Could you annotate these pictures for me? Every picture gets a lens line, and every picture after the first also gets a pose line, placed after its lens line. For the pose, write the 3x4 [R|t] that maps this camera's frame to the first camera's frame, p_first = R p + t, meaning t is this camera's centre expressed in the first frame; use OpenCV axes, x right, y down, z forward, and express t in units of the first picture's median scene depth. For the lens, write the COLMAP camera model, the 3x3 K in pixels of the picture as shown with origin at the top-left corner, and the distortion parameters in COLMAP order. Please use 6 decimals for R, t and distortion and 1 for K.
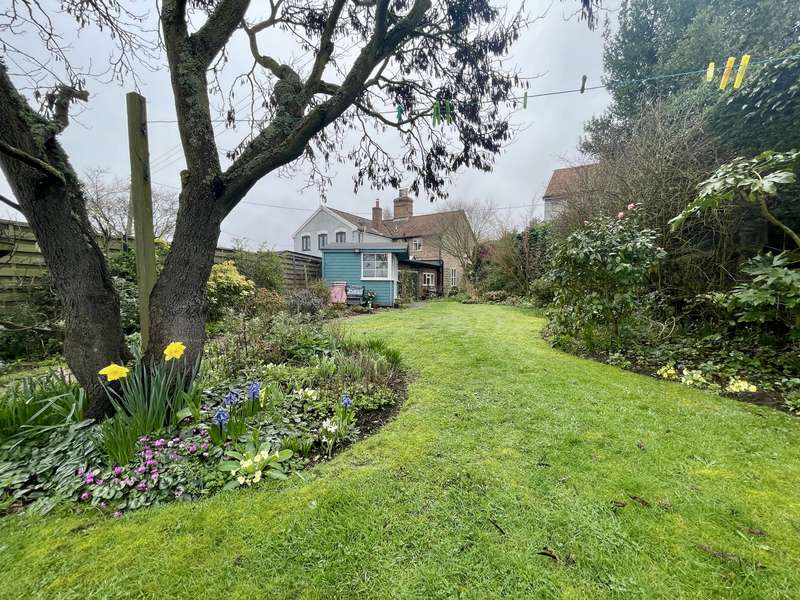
lens RADIAL K [[320.1, 0, 400.8], [0, 320.1, 301.7], [0, 0, 1]] dist [-0.000652, 0.000131]
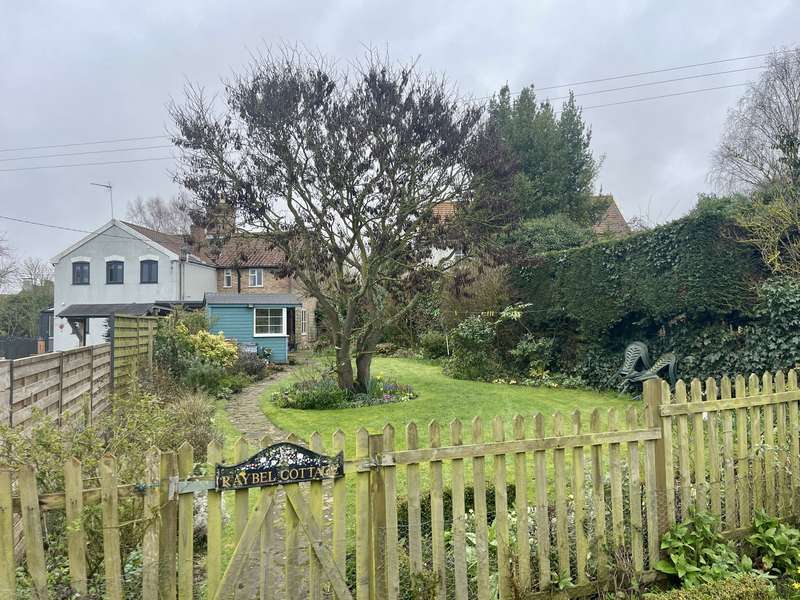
lens RADIAL K [[582.5, 0, 399.7], [0, 582.5, 300.3], [0, 0, 1]] dist [0.004662, 0.000462]
pose [[0.908516, -0.000143, 0.417850, -0.452867], [0.036581, 0.996188, -0.079196, -0.023173], [-0.416245, 0.087236, 0.905058, -0.736408]]
